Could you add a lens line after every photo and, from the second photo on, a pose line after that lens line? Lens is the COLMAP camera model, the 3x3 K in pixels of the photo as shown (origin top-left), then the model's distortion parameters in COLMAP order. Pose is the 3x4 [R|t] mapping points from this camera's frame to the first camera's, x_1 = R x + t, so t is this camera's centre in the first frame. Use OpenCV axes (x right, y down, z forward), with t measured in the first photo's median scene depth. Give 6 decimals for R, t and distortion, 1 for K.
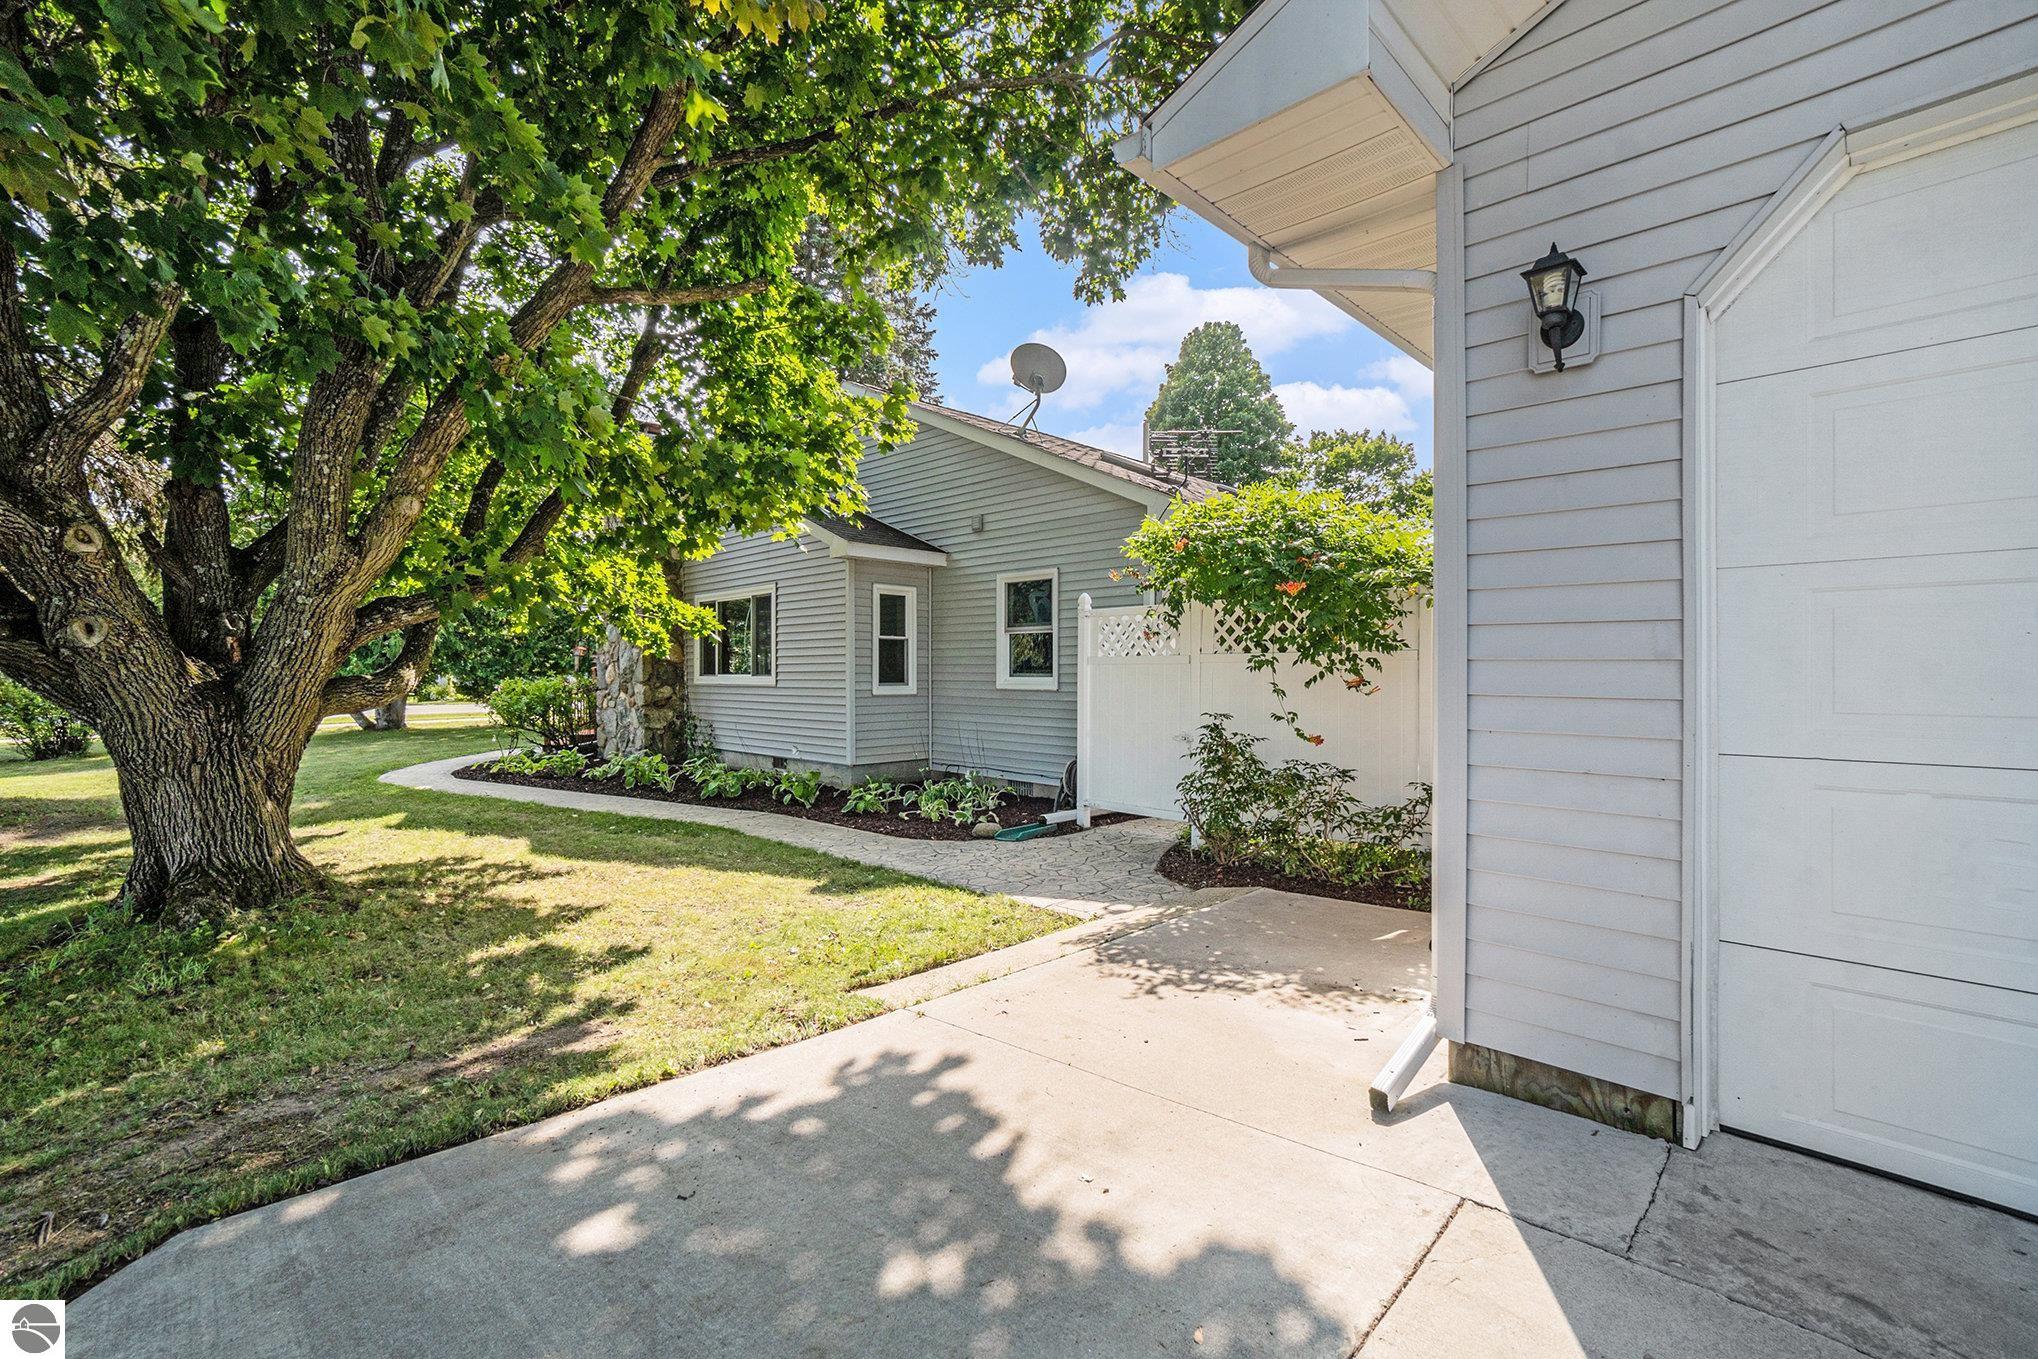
lens RADIAL K [[892.4, 0, 1007.7], [0, 892.4, 686.5], [0, 0, 1]] dist [-0.060418, 0.020577]
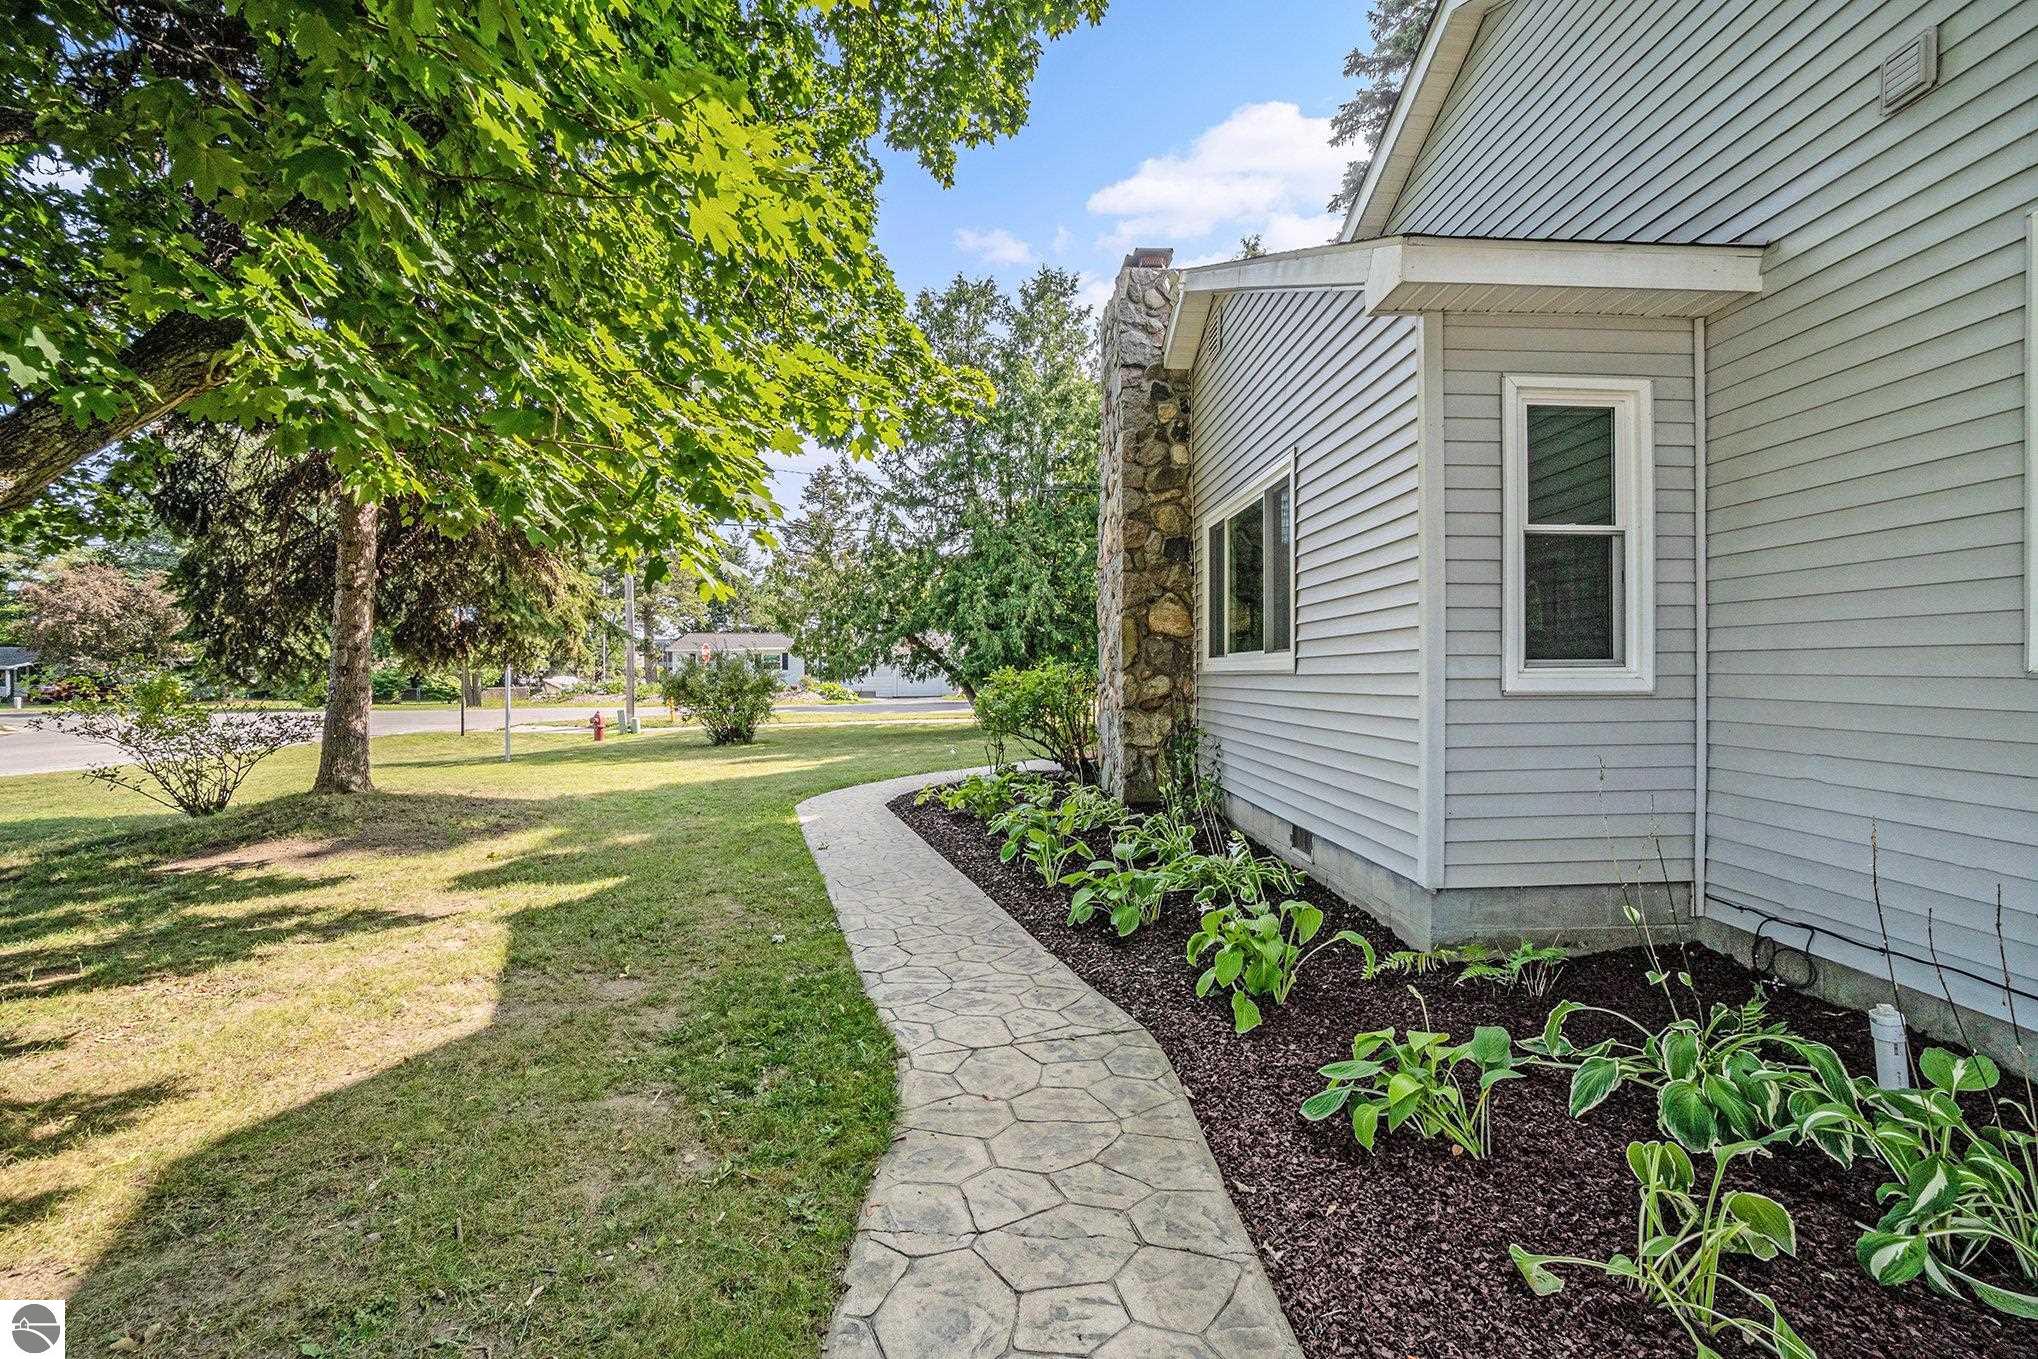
lens RADIAL K [[892.4, 0, 1007.7], [0, 892.4, 686.5], [0, 0, 1]] dist [-0.060418, 0.020577]
pose [[0.721765, 0.003483, -0.692130, -0.052022], [-0.002051, 0.999994, 0.002893, 0.006334], [0.692136, -0.000668, 0.721767, 0.600735]]
